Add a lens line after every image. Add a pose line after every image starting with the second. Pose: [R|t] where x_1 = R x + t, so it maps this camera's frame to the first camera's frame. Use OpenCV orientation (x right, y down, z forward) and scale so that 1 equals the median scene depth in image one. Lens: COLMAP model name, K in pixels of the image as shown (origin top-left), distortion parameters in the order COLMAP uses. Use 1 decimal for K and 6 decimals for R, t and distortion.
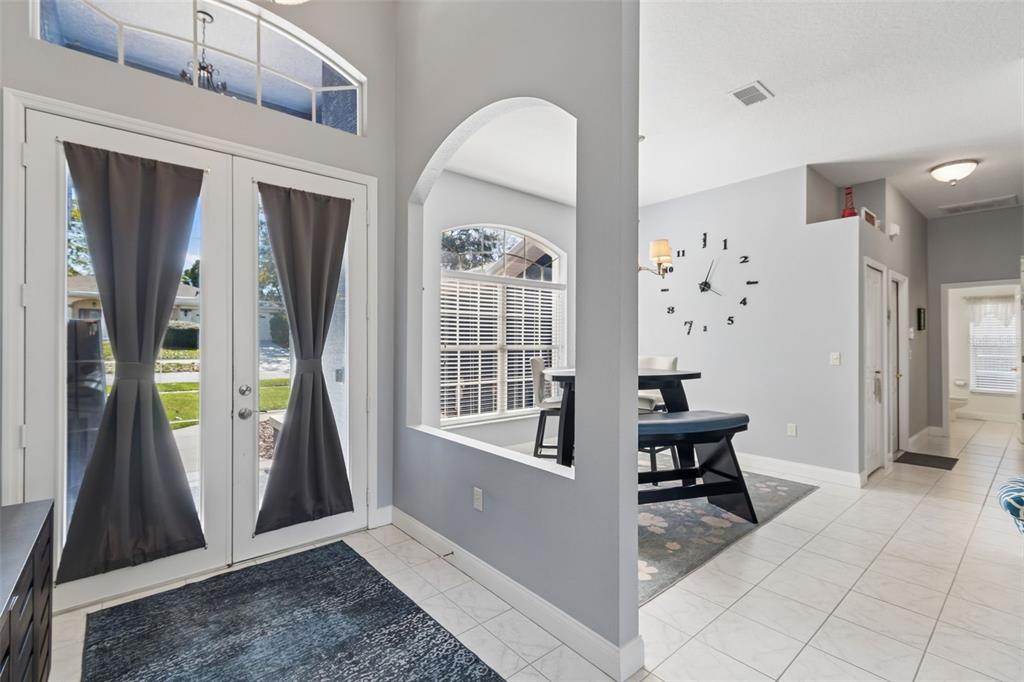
lens RADIAL K [[460.7, 0, 510.8], [0, 460.7, 340.4], [0, 0, 1]] dist [-0.004751, -0.000297]
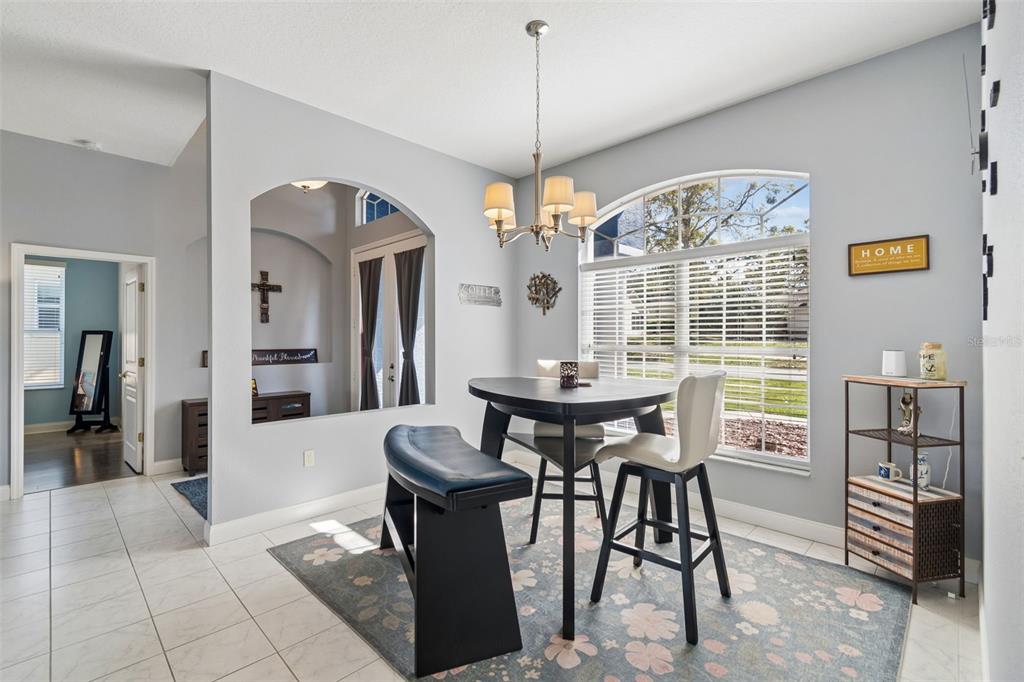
lens RADIAL K [[460.7, 0, 506.9], [0, 460.7, 342.3], [0, 0, 1]] dist [-0.004751, -0.000297]
pose [[0.068546, 0.000761, -0.997648, 1.331303], [0.008250, 0.999965, 0.001329, 0.002870], [0.997614, -0.008321, 0.068538, 1.316083]]
